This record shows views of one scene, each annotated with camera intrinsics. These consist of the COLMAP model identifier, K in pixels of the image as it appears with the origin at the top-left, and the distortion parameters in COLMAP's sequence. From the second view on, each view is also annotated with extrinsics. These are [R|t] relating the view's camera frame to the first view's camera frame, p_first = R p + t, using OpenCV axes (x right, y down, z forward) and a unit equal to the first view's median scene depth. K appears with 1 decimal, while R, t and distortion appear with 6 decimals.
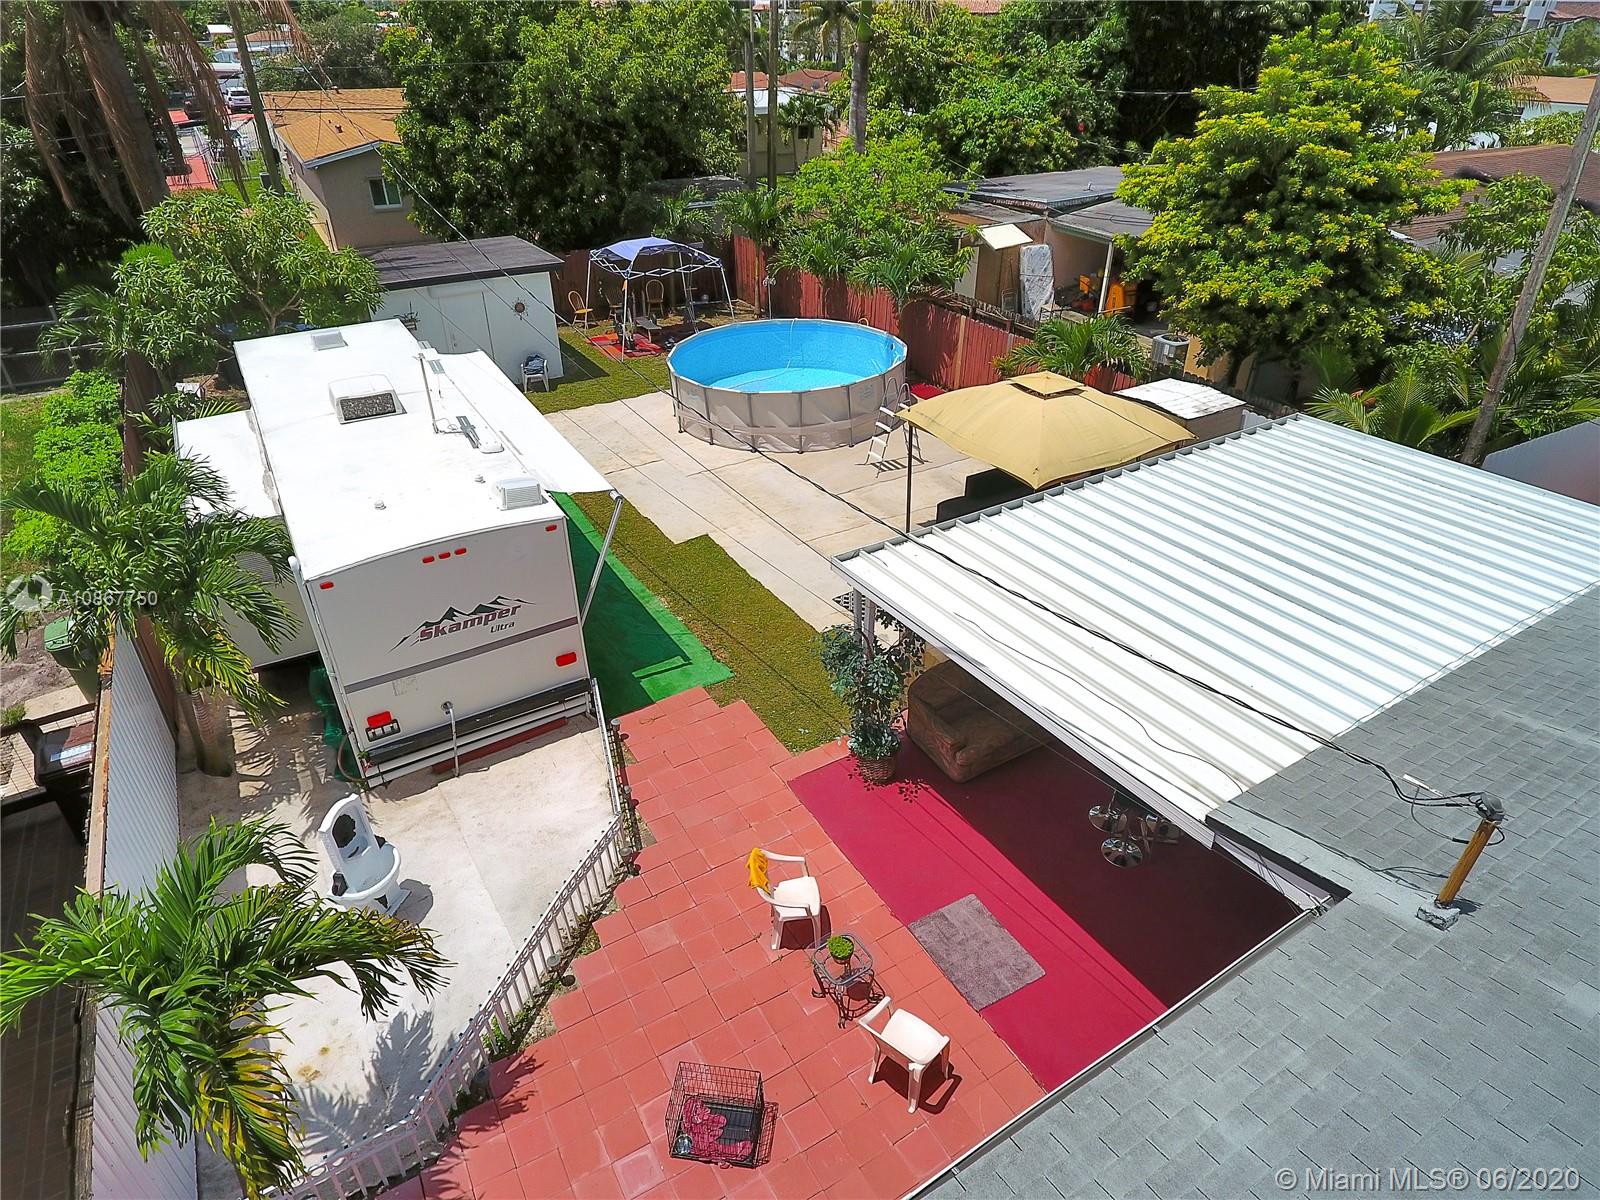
lens RADIAL K [[927.9, 0, 800.6], [0, 927.9, 601.2], [0, 0, 1]] dist [0.003849, 0.000247]
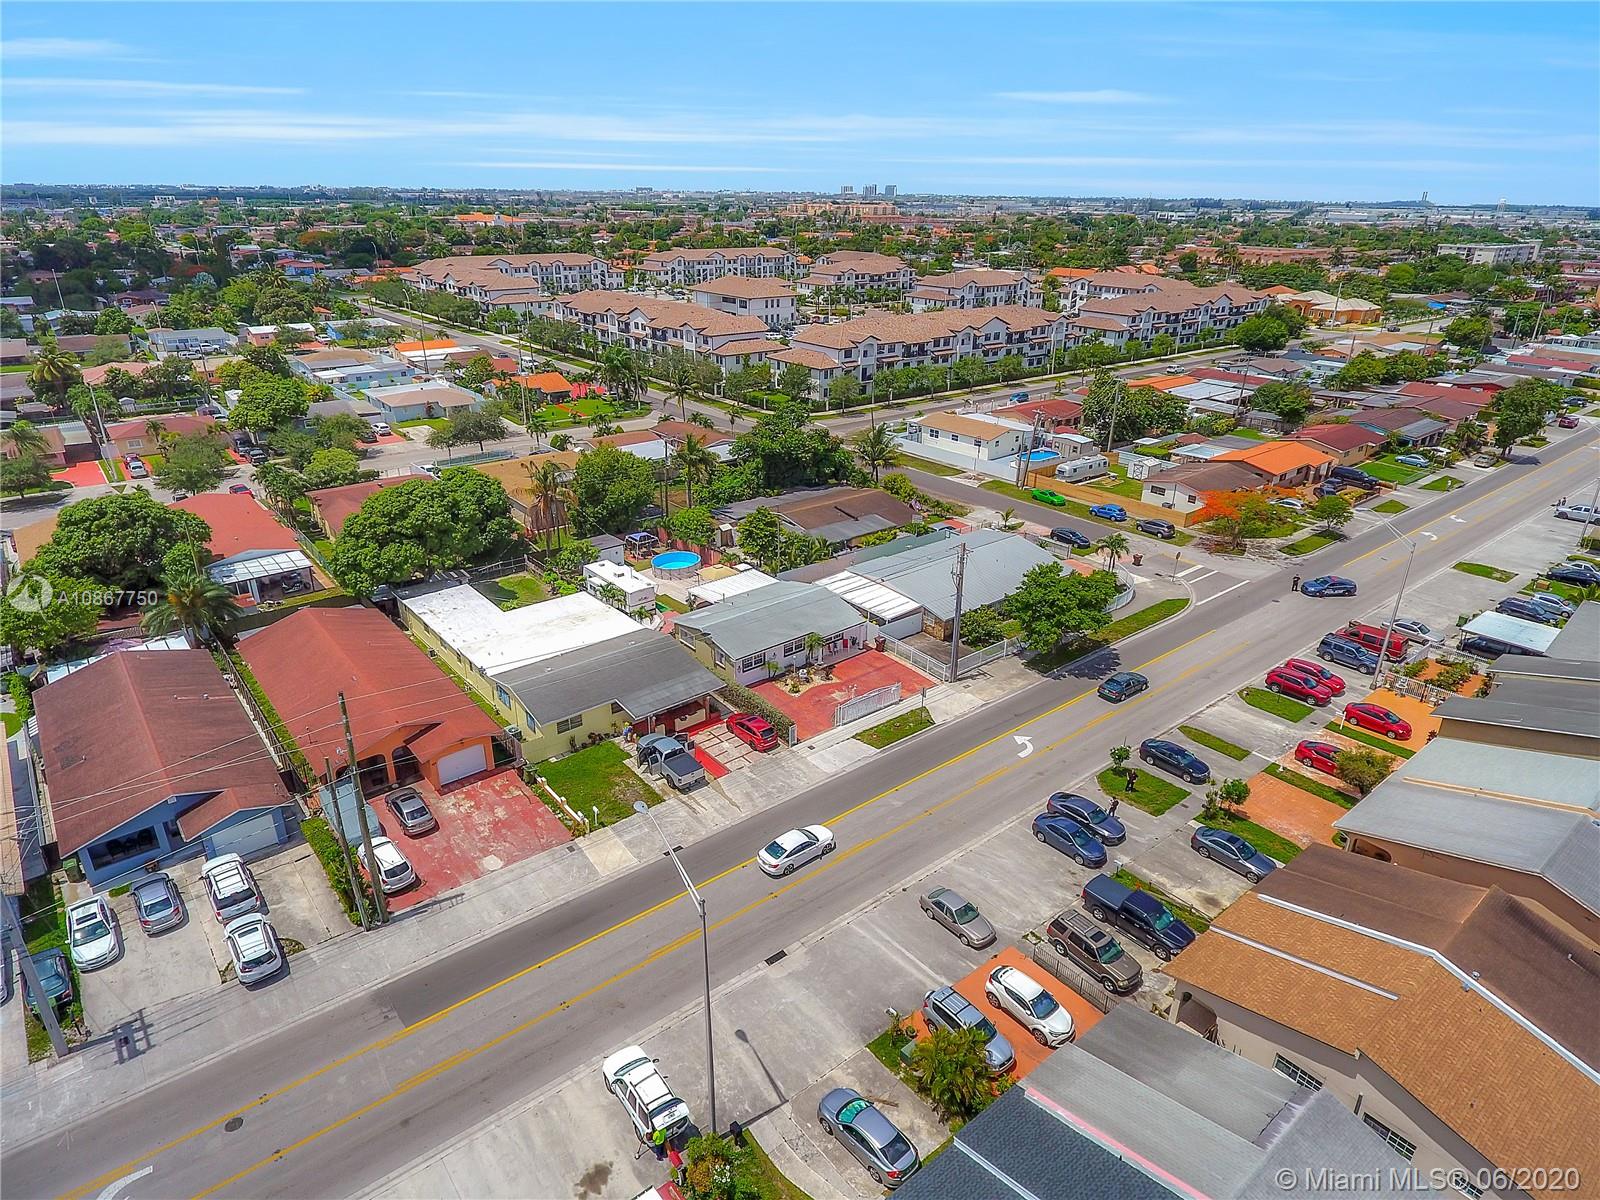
lens RADIAL K [[927.9, 0, 801.6], [0, 927.9, 599.9], [0, 0, 1]] dist [0.003849, 0.000247]
pose [[0.987466, -0.053224, 0.148588, -0.082950], [0.075915, 0.985541, -0.151482, 0.624443], [-0.138377, 0.160863, 0.977228, -3.283251]]
